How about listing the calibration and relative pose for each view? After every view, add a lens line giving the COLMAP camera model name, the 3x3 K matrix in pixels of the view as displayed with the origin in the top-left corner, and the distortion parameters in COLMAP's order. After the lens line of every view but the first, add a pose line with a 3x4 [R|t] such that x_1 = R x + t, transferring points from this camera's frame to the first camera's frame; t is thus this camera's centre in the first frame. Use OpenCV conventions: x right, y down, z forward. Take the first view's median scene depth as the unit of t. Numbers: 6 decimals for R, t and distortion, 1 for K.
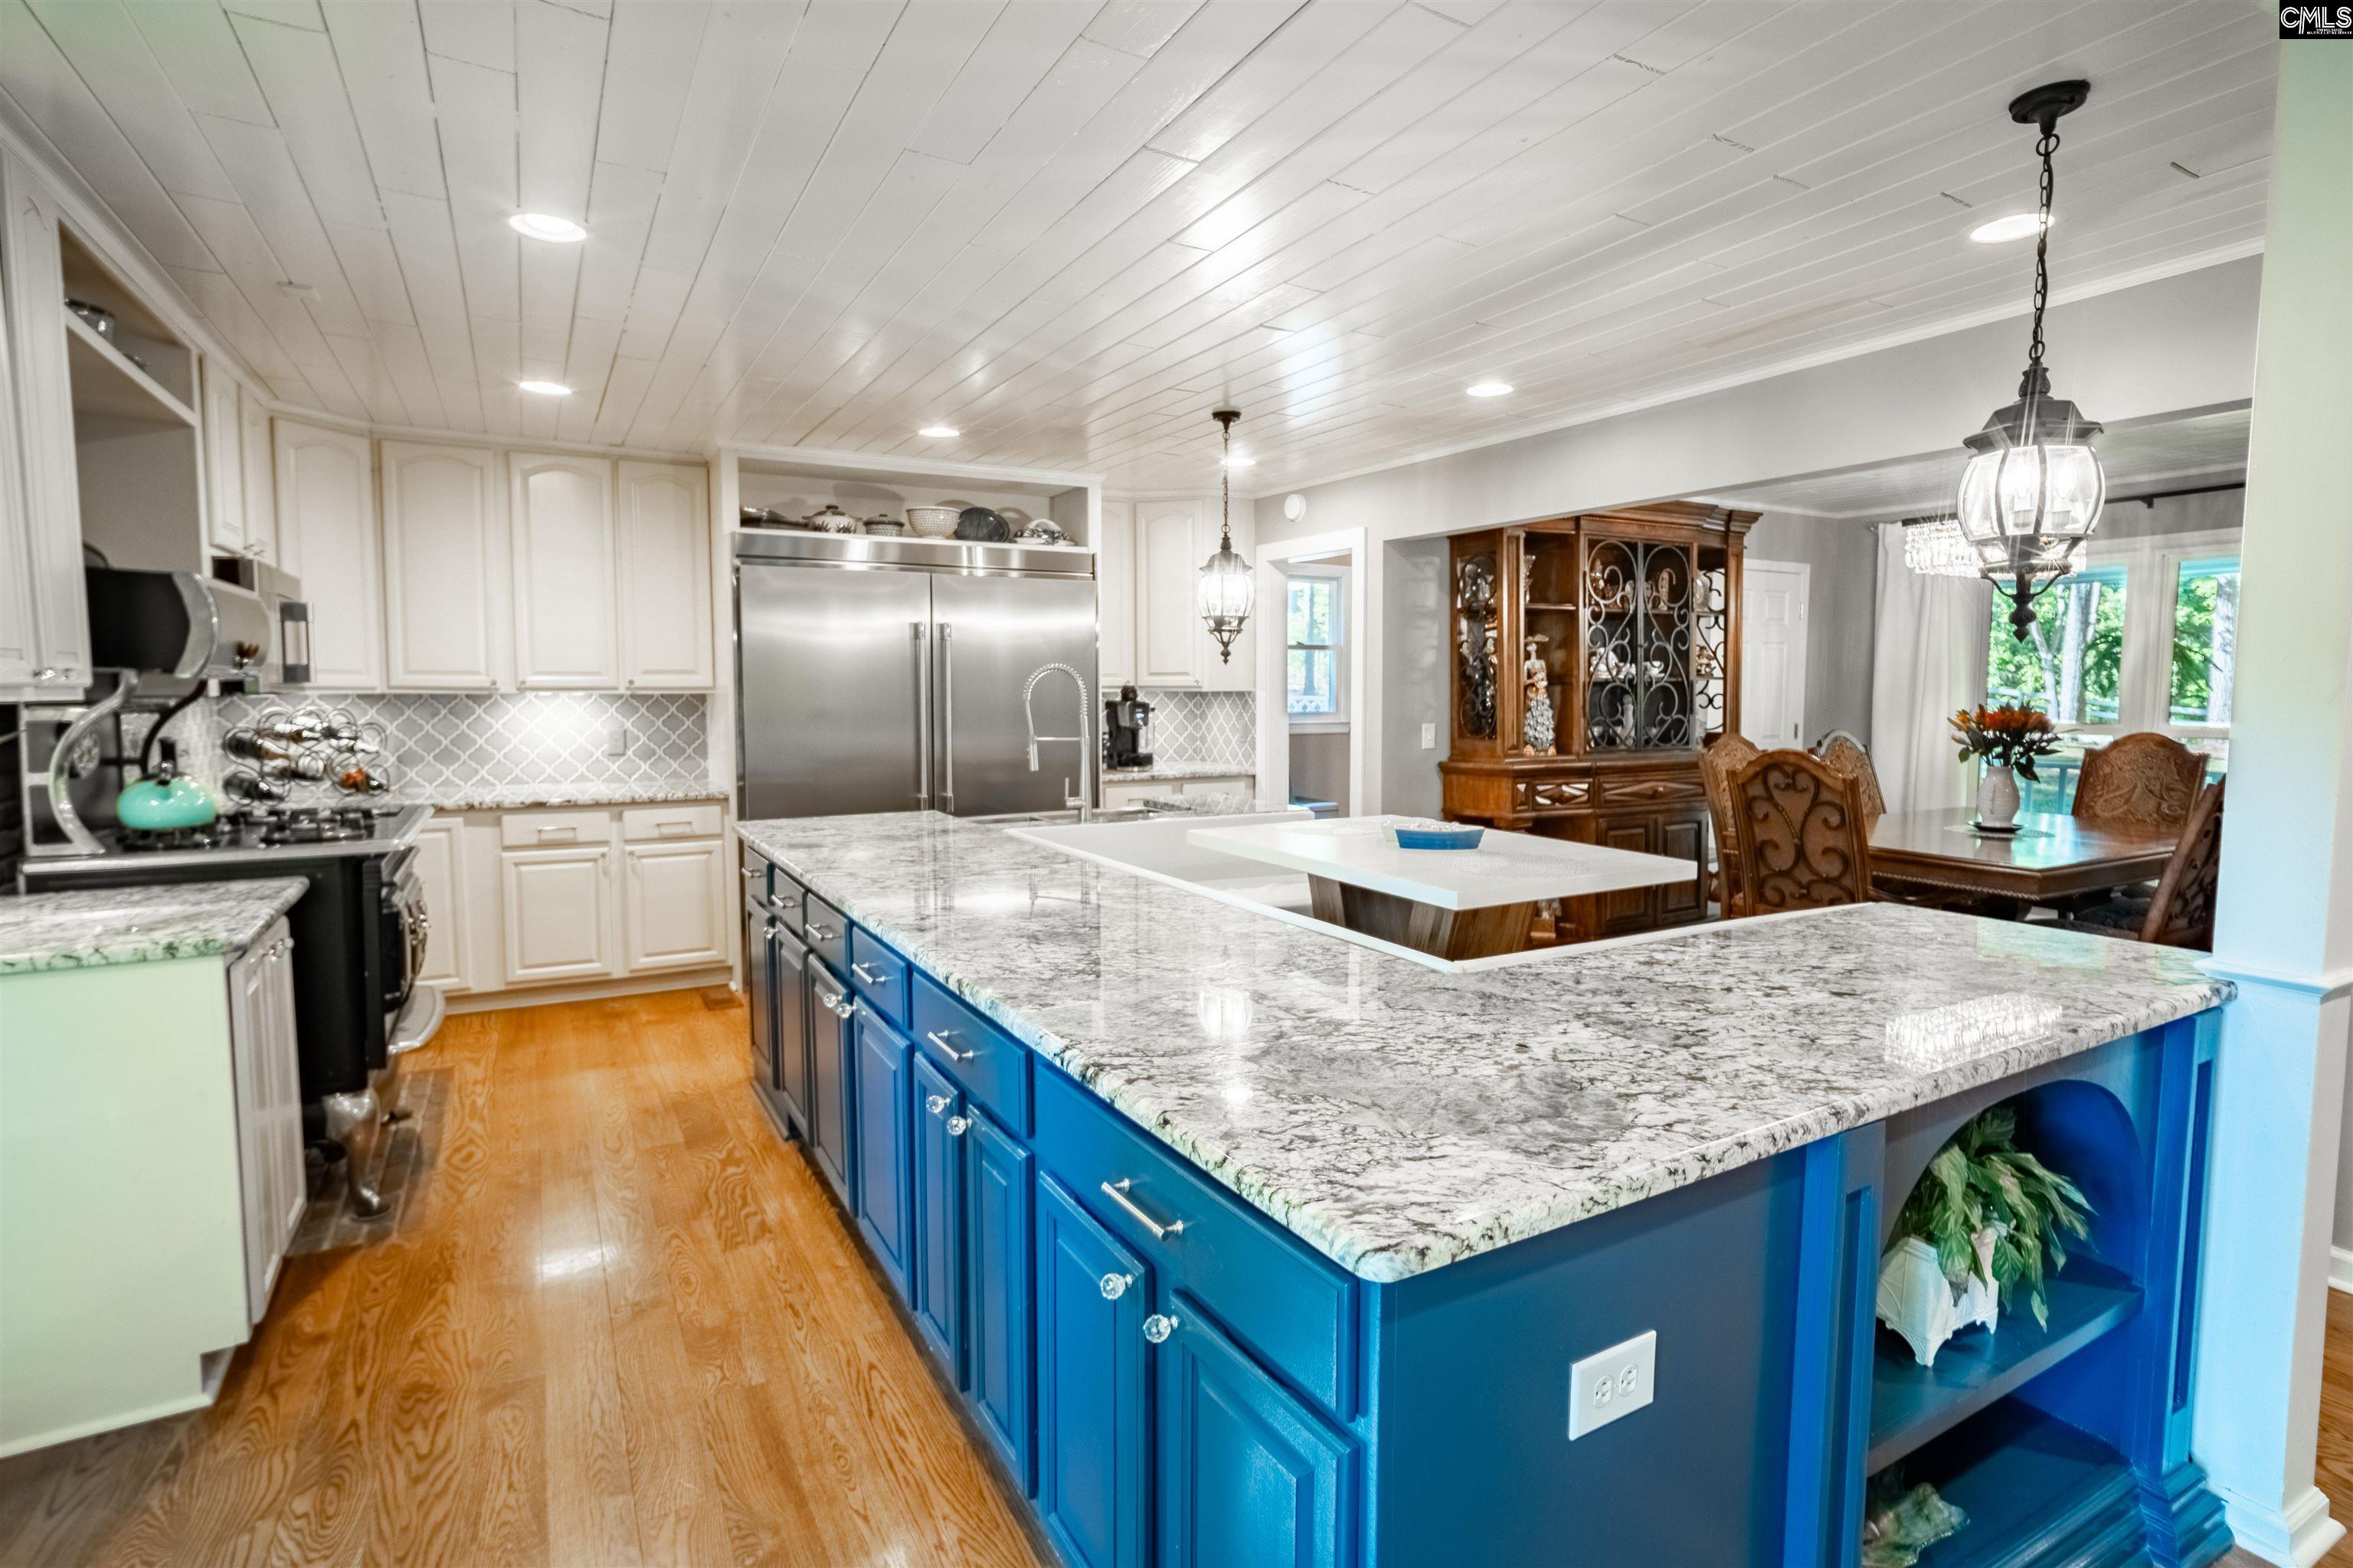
lens RADIAL K [[1109.8, 0, 1171.0], [0, 1109.8, 779.7], [0, 0, 1]] dist [-0.006598, 0.004364]
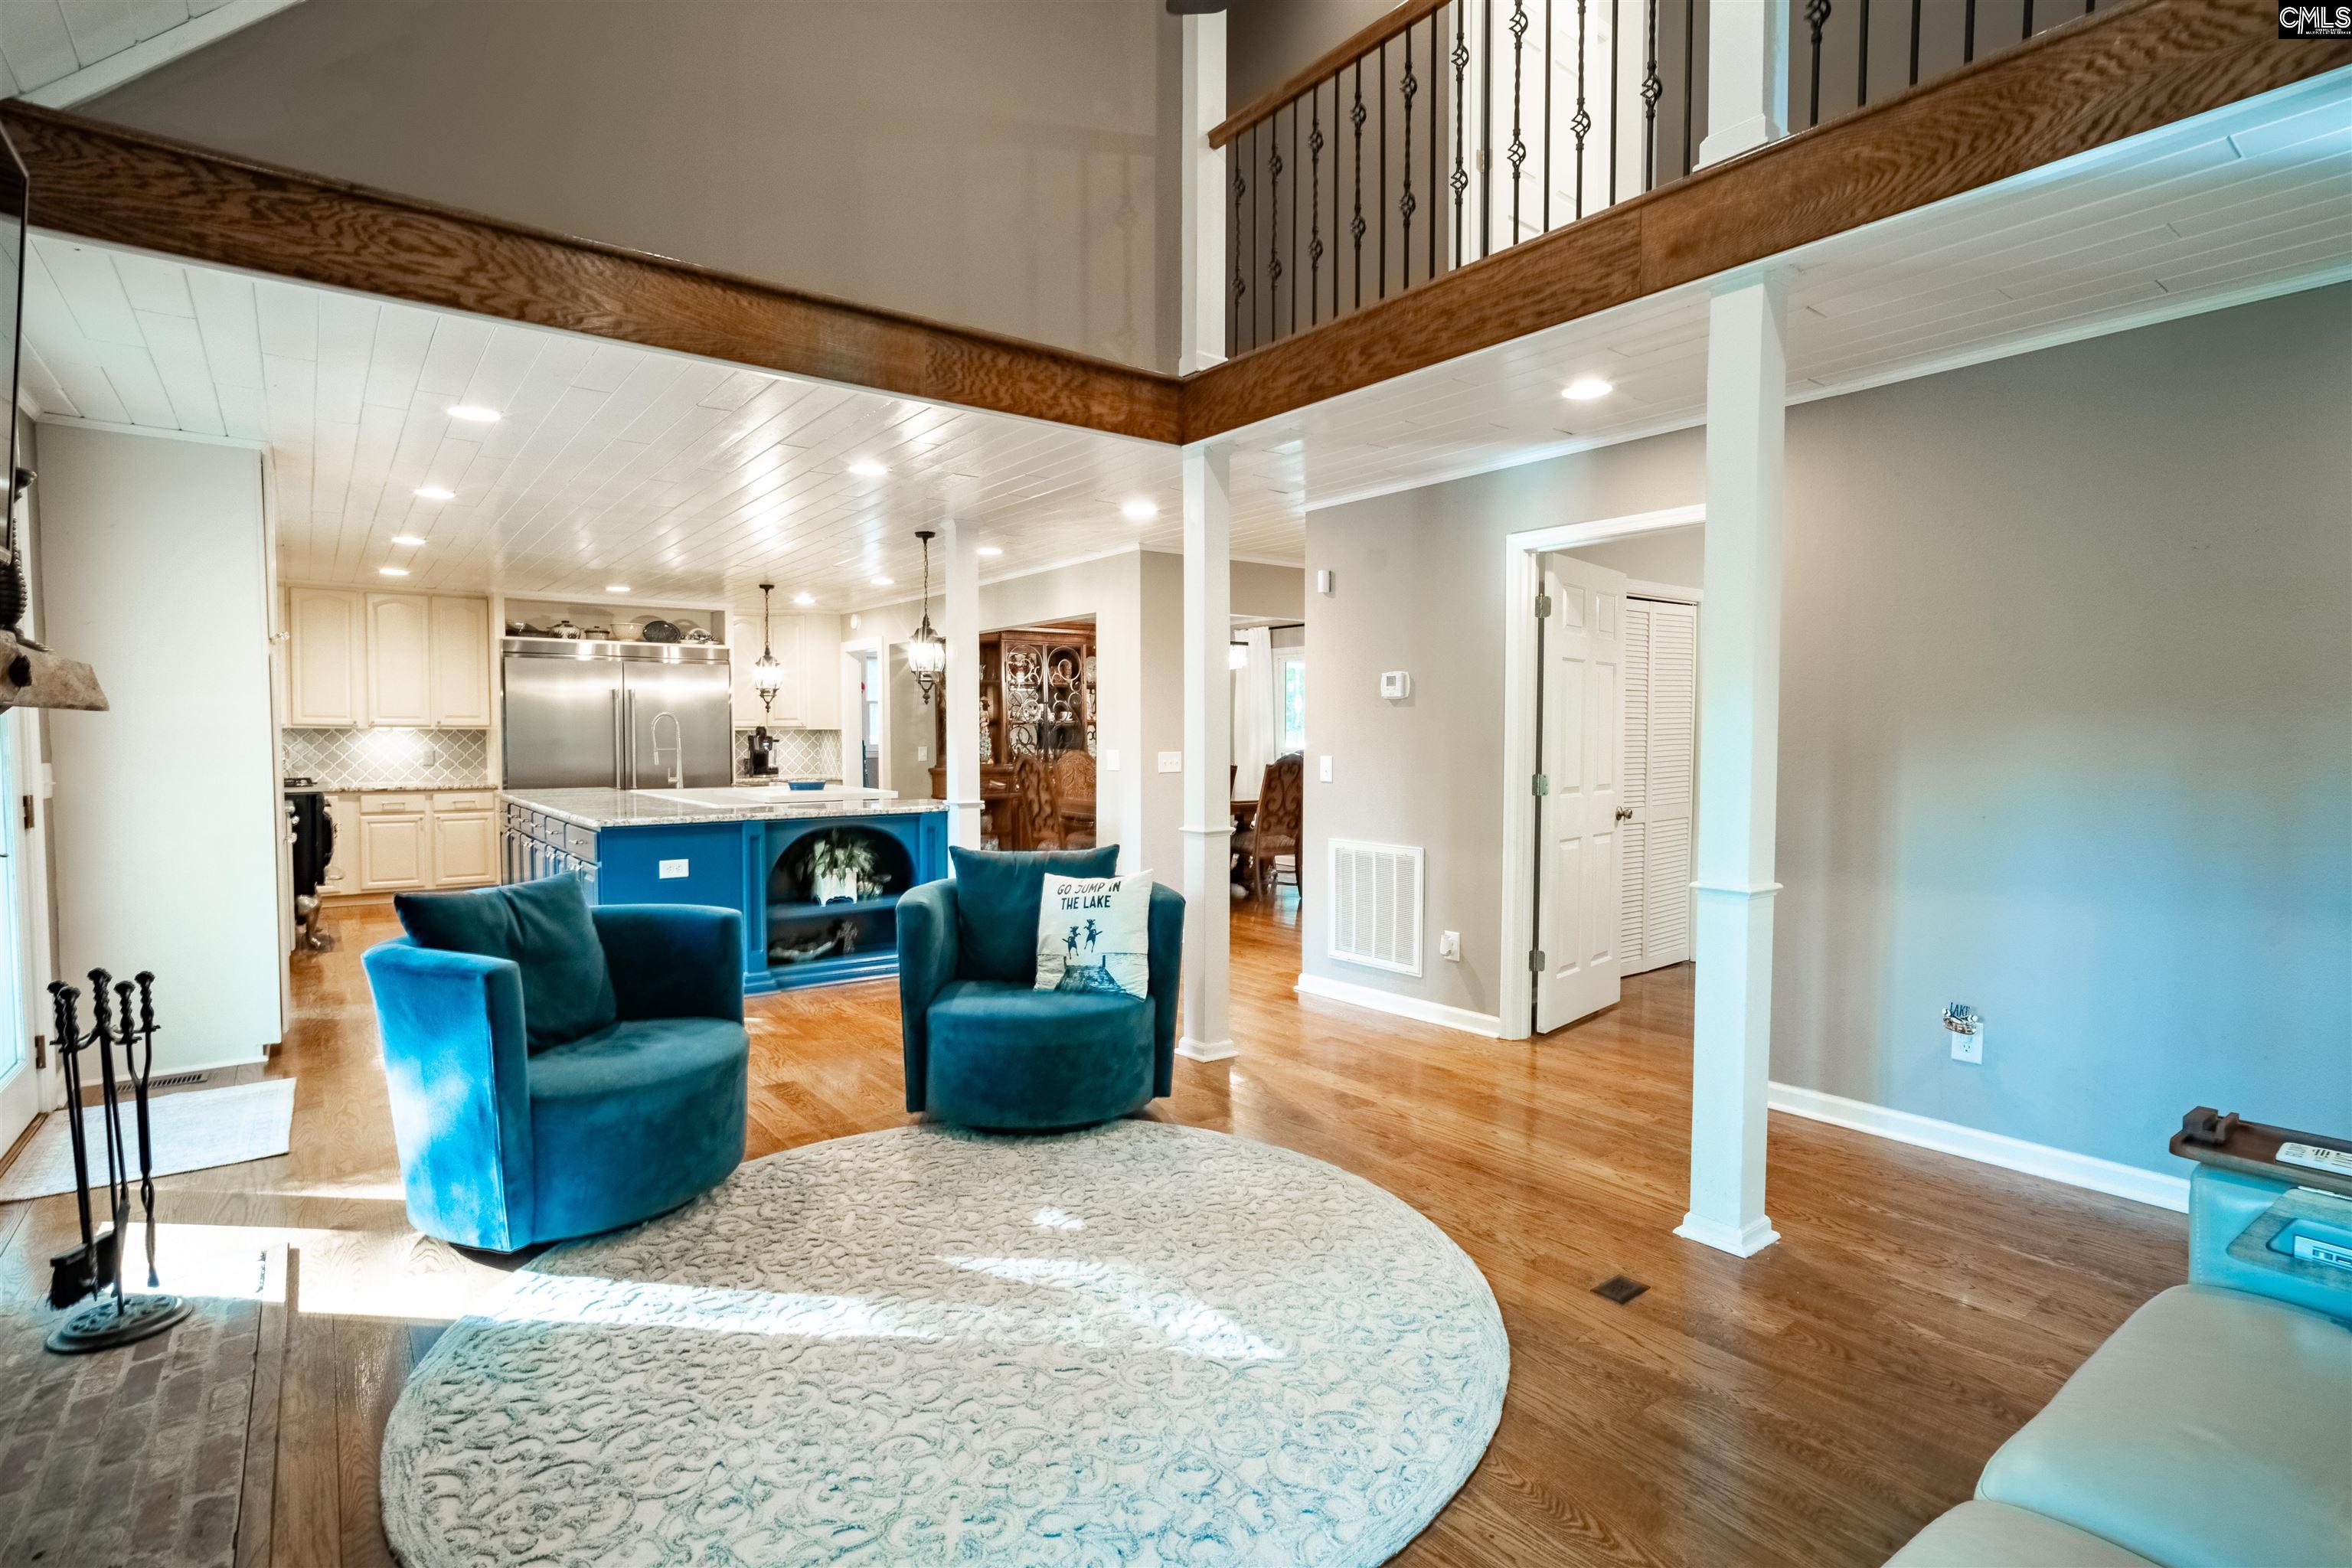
lens RADIAL K [[1109.3, 0, 1175.4], [0, 1109.3, 791.5], [0, 0, 1]] dist [-0.006598, 0.004364]
pose [[0.990097, -0.010142, 0.140021, 0.405823], [0.016036, 0.999029, -0.041027, 0.108022], [-0.139469, 0.042866, 0.989298, -0.859777]]
